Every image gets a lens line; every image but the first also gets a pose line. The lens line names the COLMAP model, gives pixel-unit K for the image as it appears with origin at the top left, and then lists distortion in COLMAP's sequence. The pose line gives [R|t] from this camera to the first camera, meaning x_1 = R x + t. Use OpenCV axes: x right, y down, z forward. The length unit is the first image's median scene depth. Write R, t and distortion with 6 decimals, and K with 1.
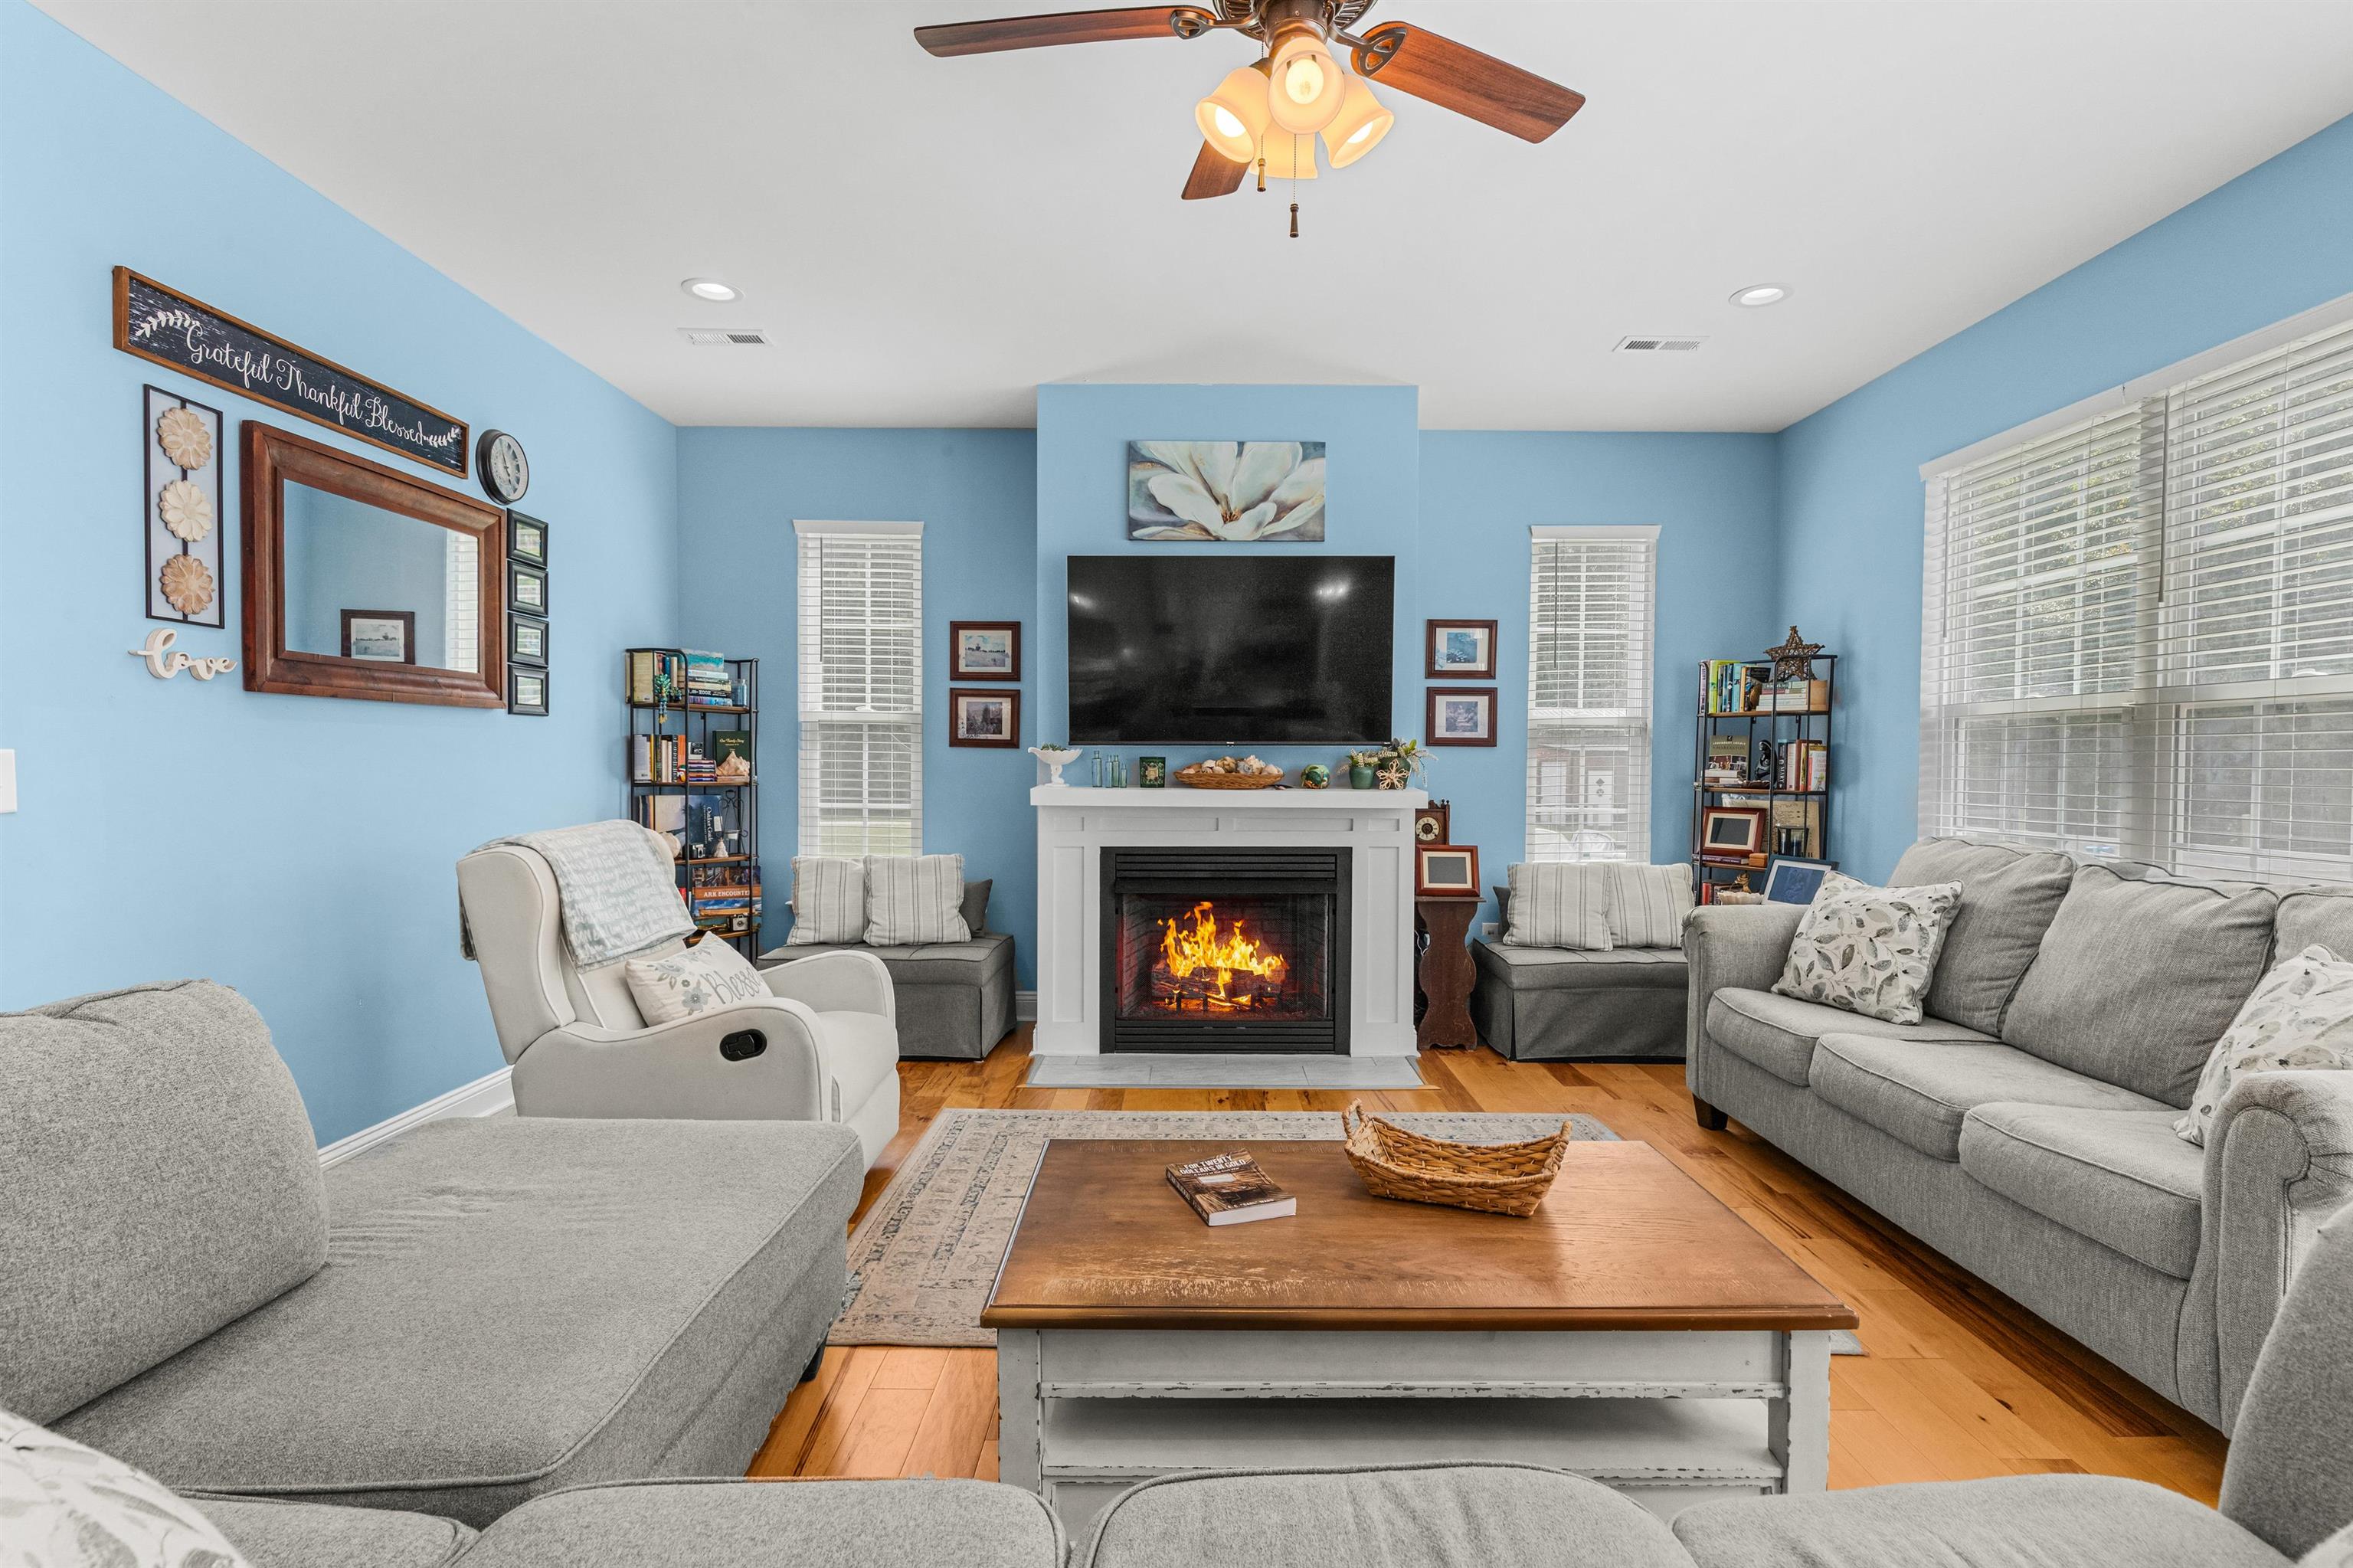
lens RADIAL K [[1124.4, 0, 1190.7], [0, 1124.4, 789.8], [0, 0, 1]] dist [0.002825, 0.000206]
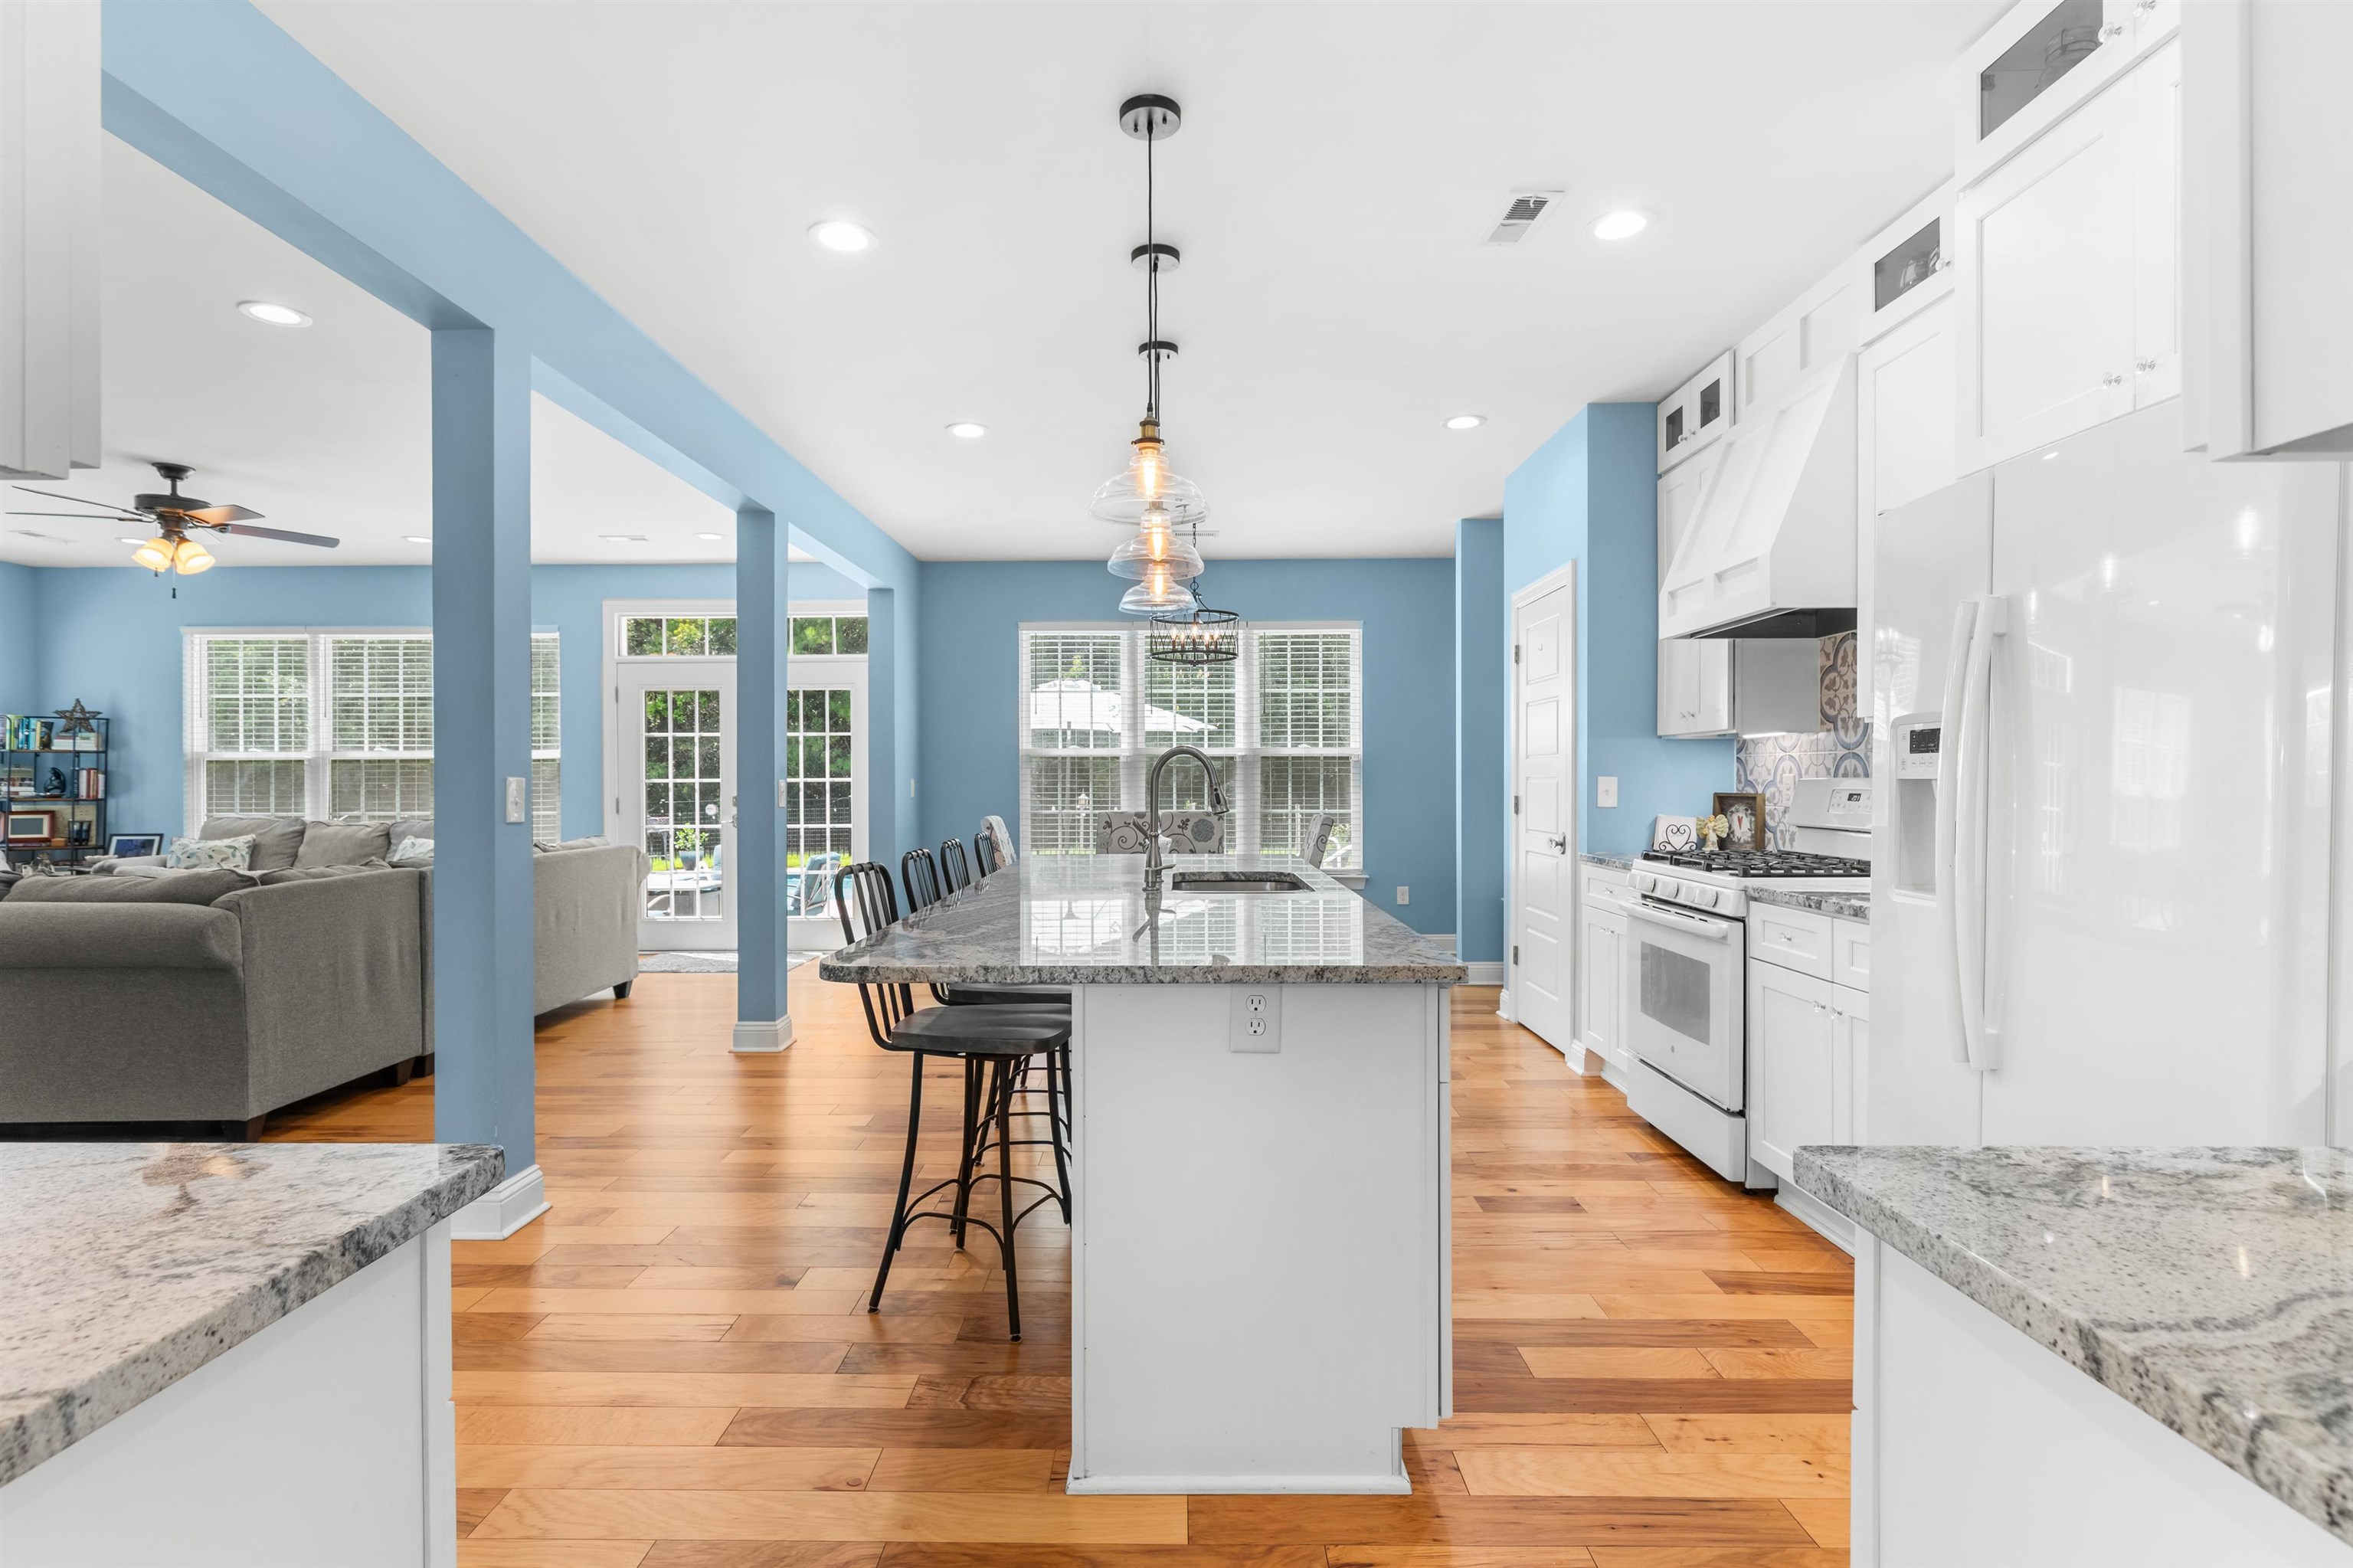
lens RADIAL K [[1148.8, 0, 1171.1], [0, 1148.8, 780.9], [0, 0, 1]] dist [0.000051, 0.000295]
pose [[0.018341, -0.007550, 0.999803, -1.158910], [0.025526, 0.999649, 0.007080, 0.003696], [-0.999506, 0.025391, 0.018527, -0.650072]]
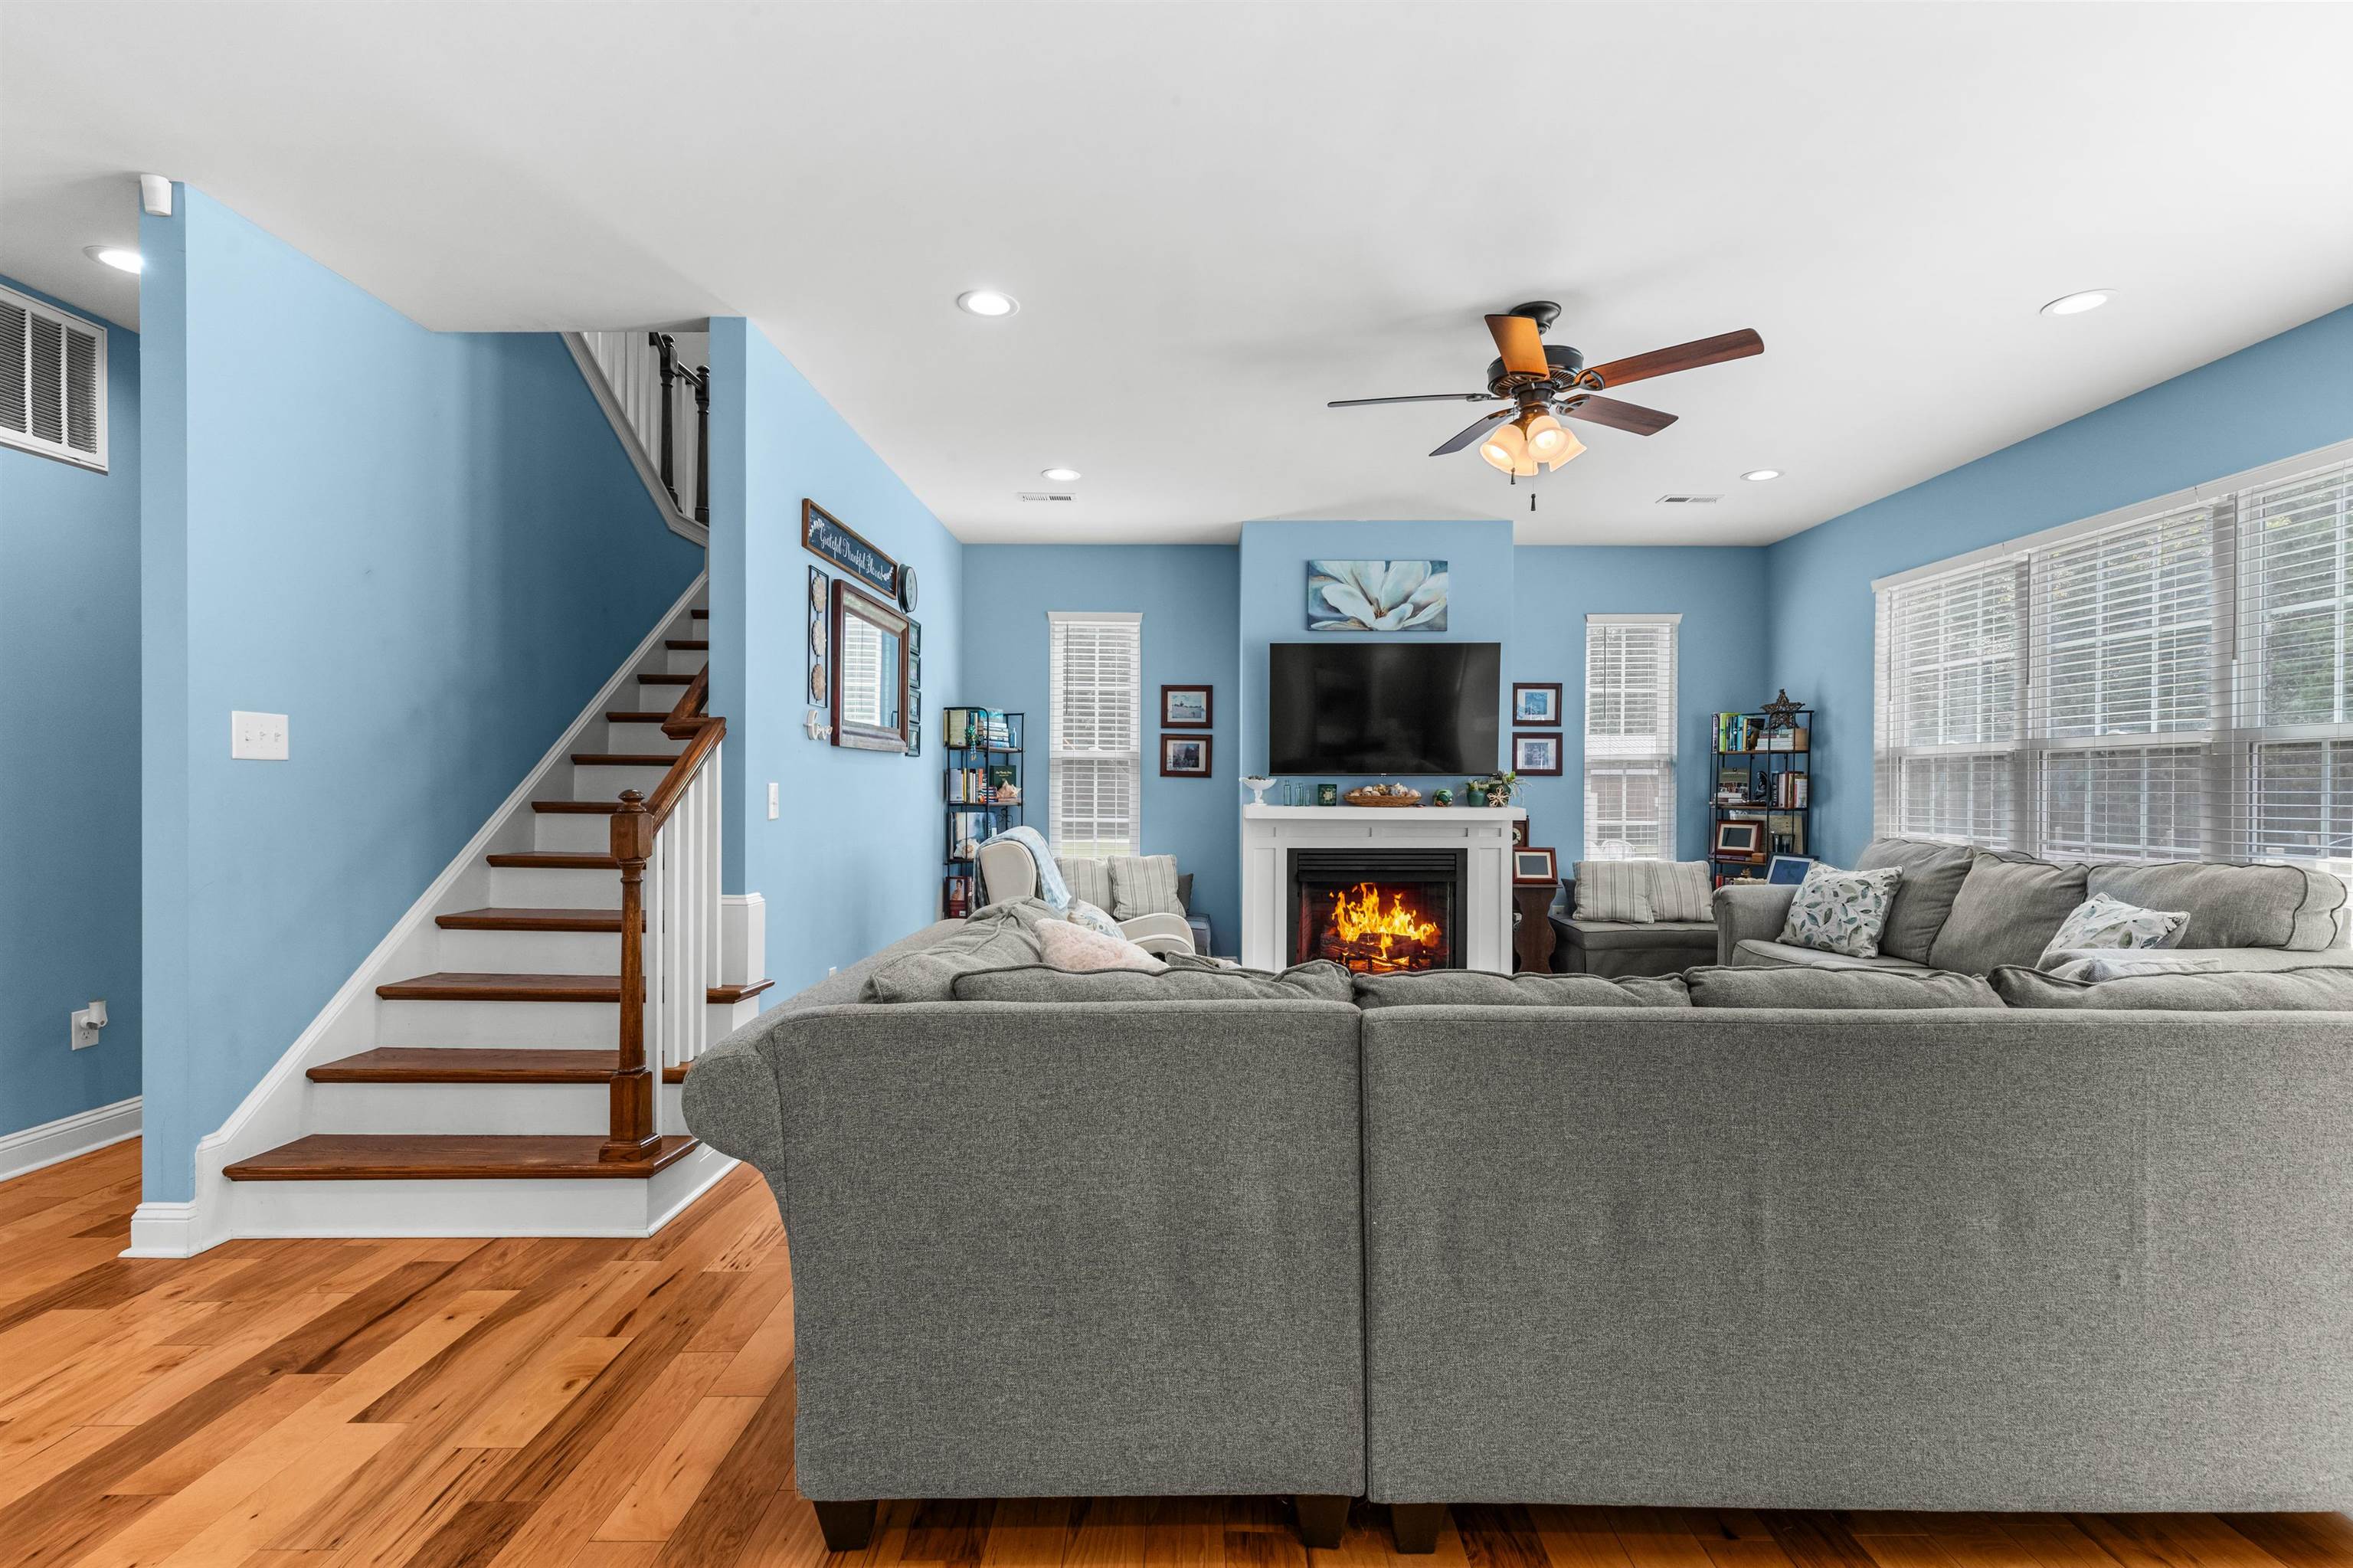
lens RADIAL K [[1055.1, 0, 1187.0], [0, 1055.1, 790.2], [0, 0, 1]] dist [0.009872, -0.000351]
pose [[0.999992, -0.001578, -0.003575, -0.202834], [0.001505, 0.999797, -0.020103, 0.004523], [0.003606, 0.020097, 0.999792, -0.320062]]
